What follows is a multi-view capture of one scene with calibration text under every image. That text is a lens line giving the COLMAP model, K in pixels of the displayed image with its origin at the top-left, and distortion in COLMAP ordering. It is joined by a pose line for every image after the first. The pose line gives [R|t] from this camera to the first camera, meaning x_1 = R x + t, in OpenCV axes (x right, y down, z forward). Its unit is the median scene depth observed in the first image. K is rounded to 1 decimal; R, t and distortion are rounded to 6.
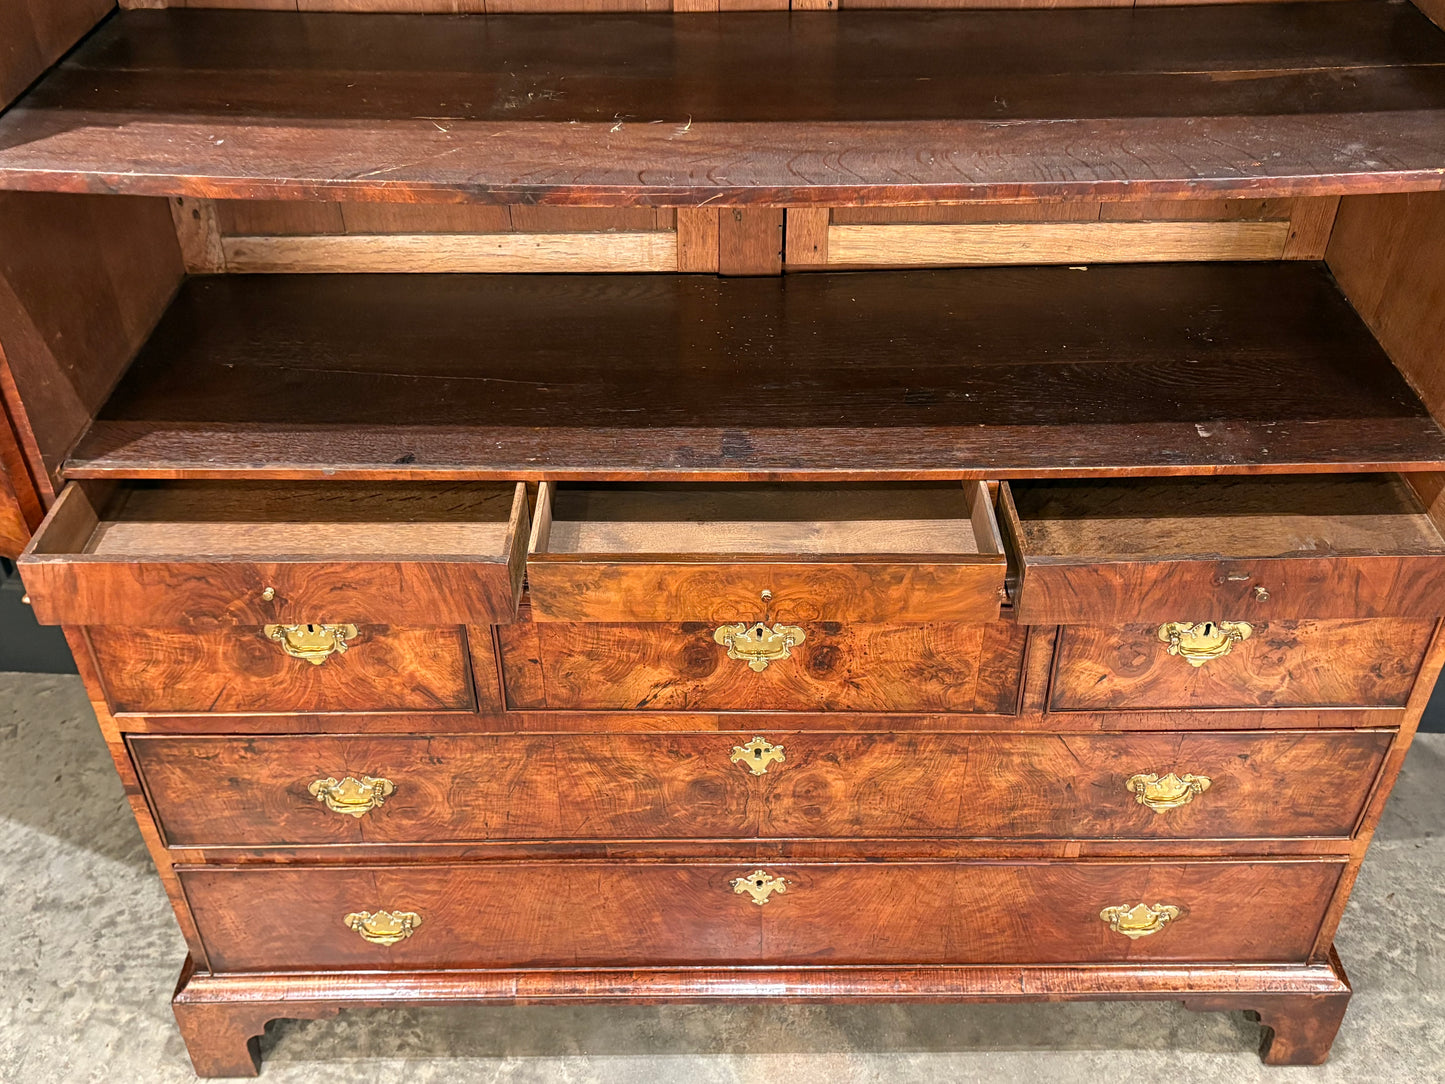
lens RADIAL K [[1407.1, 0, 722.5], [0, 1407.1, 542.0], [0, 0, 1]] dist [0.031139, -0.001676]
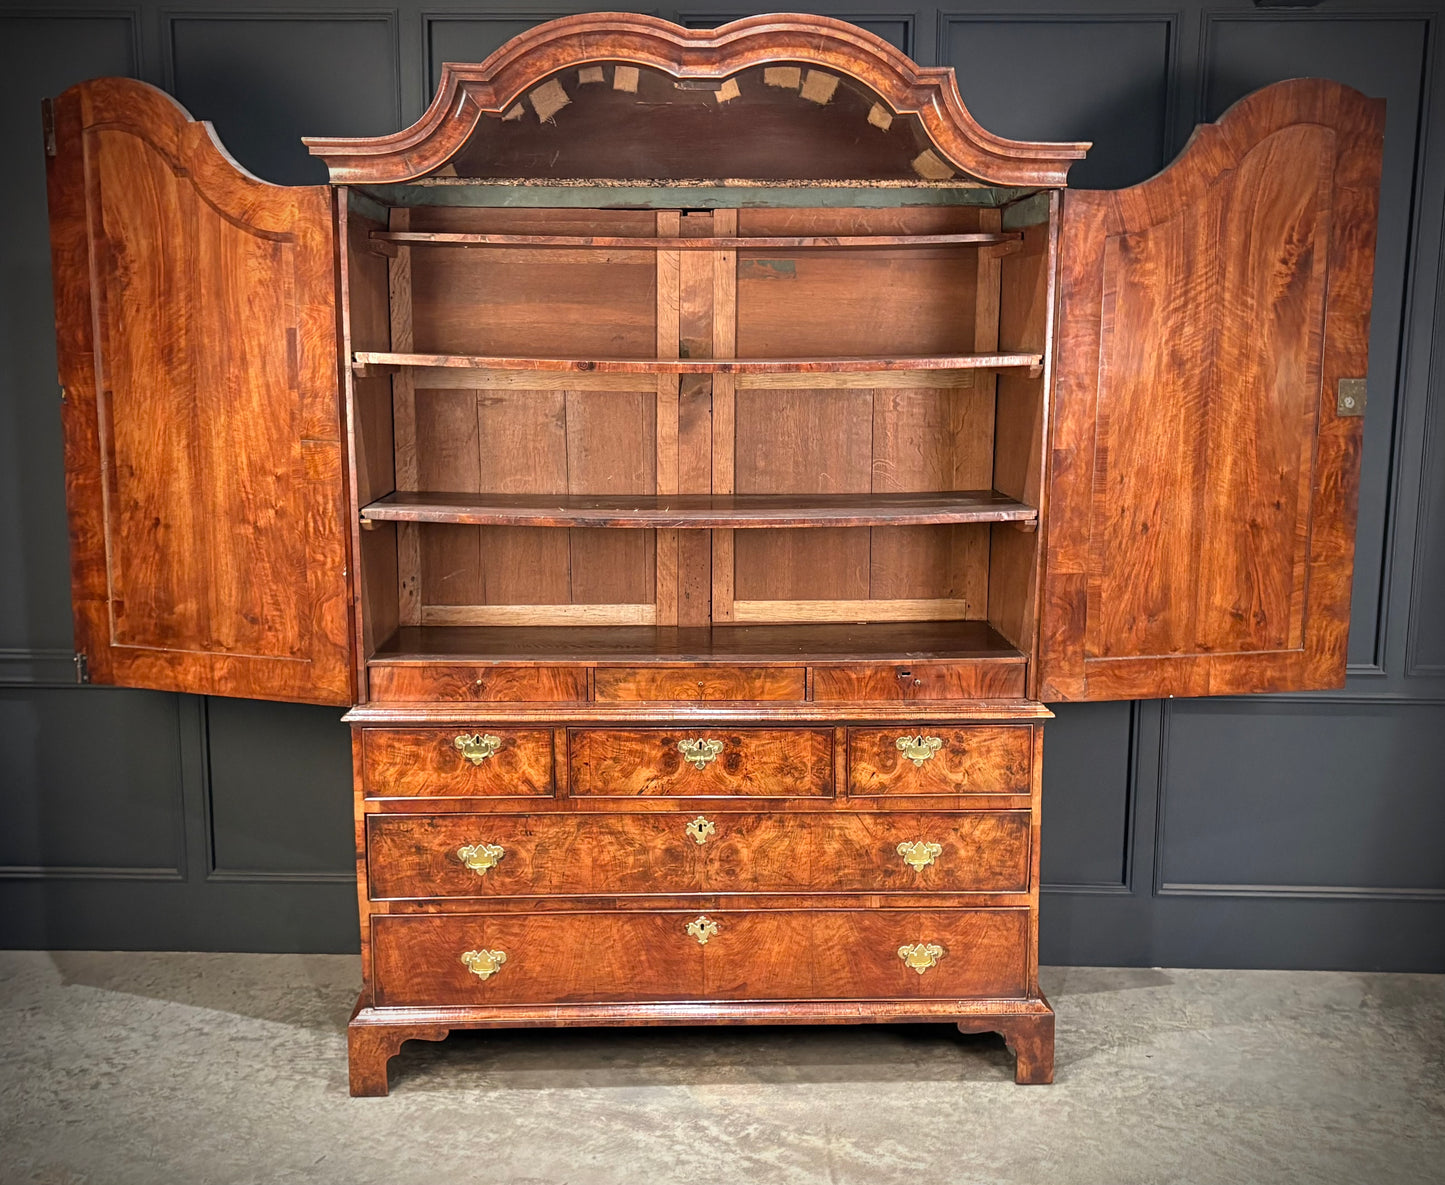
lens RADIAL K [[1568.8, 0, 722.5], [0, 1568.8, 592.5], [0, 0, 1]] dist [0.064662, -0.000172]
pose [[0.999263, 0.000694, 0.038378, -0.025562], [0.017811, 0.877295, -0.479621, 0.868520], [-0.034002, 0.479951, 0.876636, -0.982408]]
